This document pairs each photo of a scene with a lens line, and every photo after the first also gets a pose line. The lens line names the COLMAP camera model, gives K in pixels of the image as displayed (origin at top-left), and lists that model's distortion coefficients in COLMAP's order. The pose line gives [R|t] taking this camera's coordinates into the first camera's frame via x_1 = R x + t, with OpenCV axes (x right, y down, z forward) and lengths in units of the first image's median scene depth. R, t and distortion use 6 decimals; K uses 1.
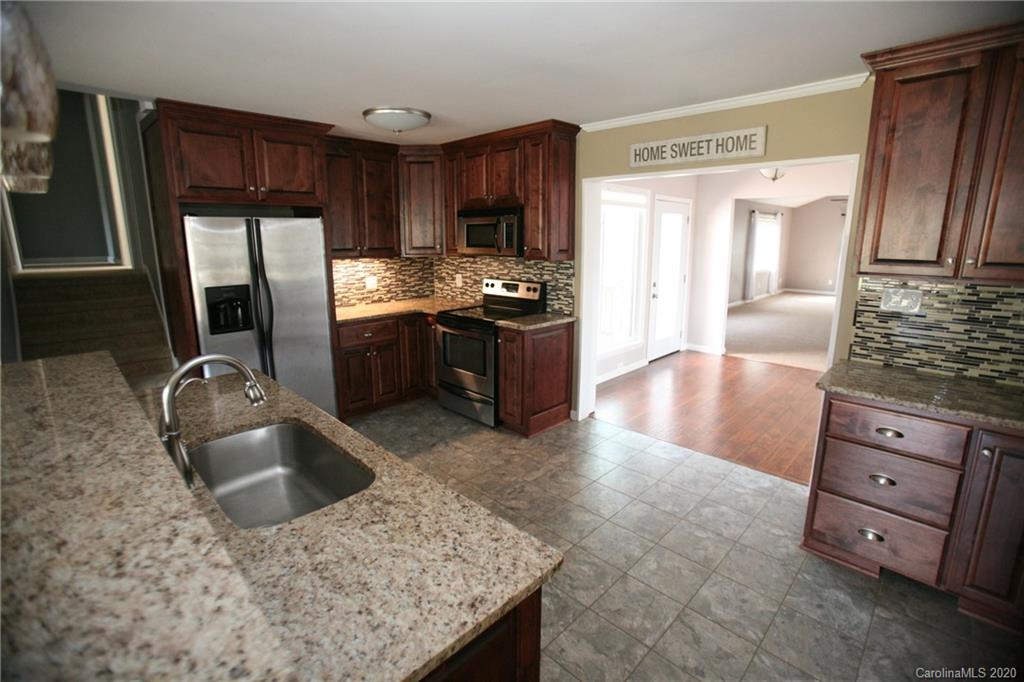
lens RADIAL K [[469.8, 0, 513.5], [0, 469.8, 338.9], [0, 0, 1]] dist [-0.038573, 0.003462]
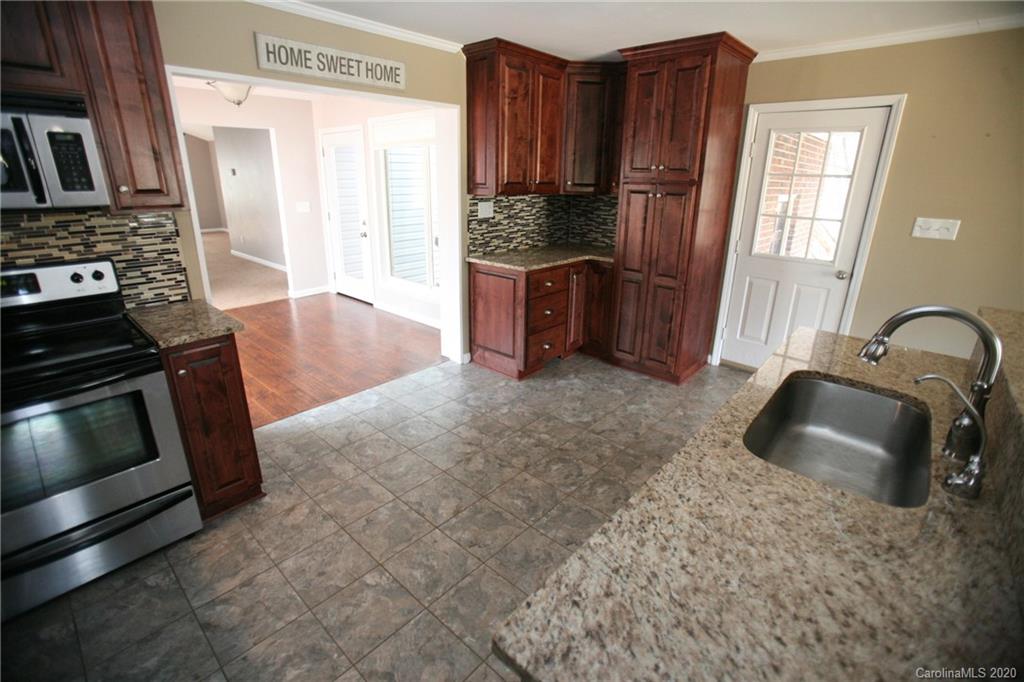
lens RADIAL K [[469.8, 0, 501.8], [0, 469.8, 333.9], [0, 0, 1]] dist [-0.038573, 0.003462]
pose [[-0.027804, -0.321686, 0.946438, -0.522892], [0.210014, 0.923792, 0.320159, -0.128319], [-0.977303, 0.207667, 0.041873, 0.644390]]
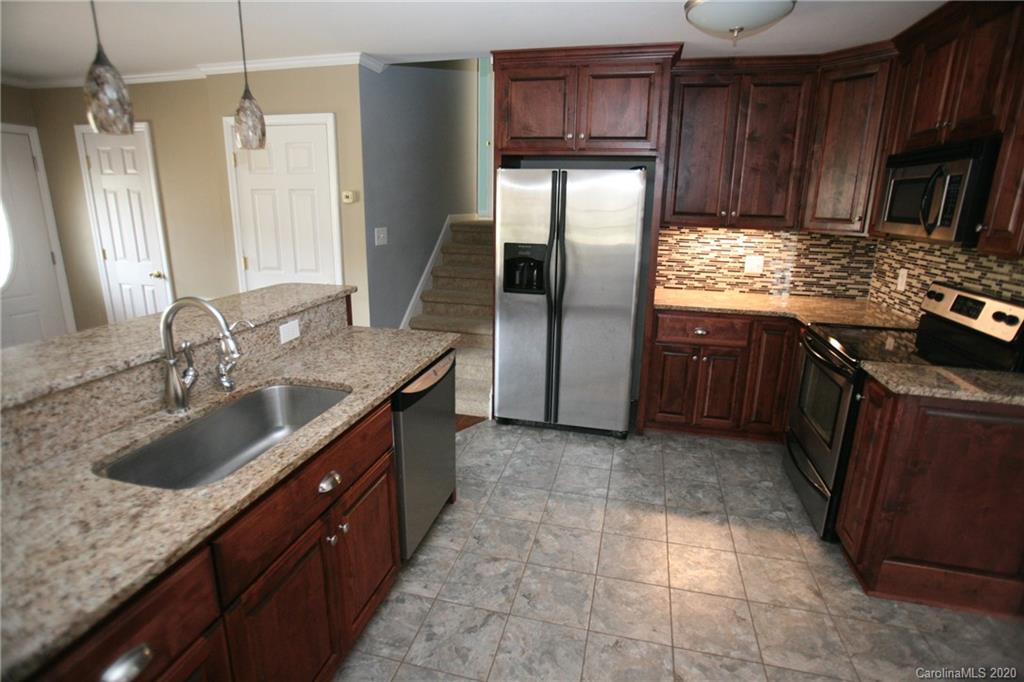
lens RADIAL K [[522.2, 0, 518.3], [0, 522.2, 338.6], [0, 0, 1]] dist [-0.033817, 0.004478]
pose [[0.516003, 0.236145, -0.823393, 0.244636], [-0.205556, 0.967298, 0.148598, -0.069816], [0.831557, 0.092577, 0.547670, 0.358899]]
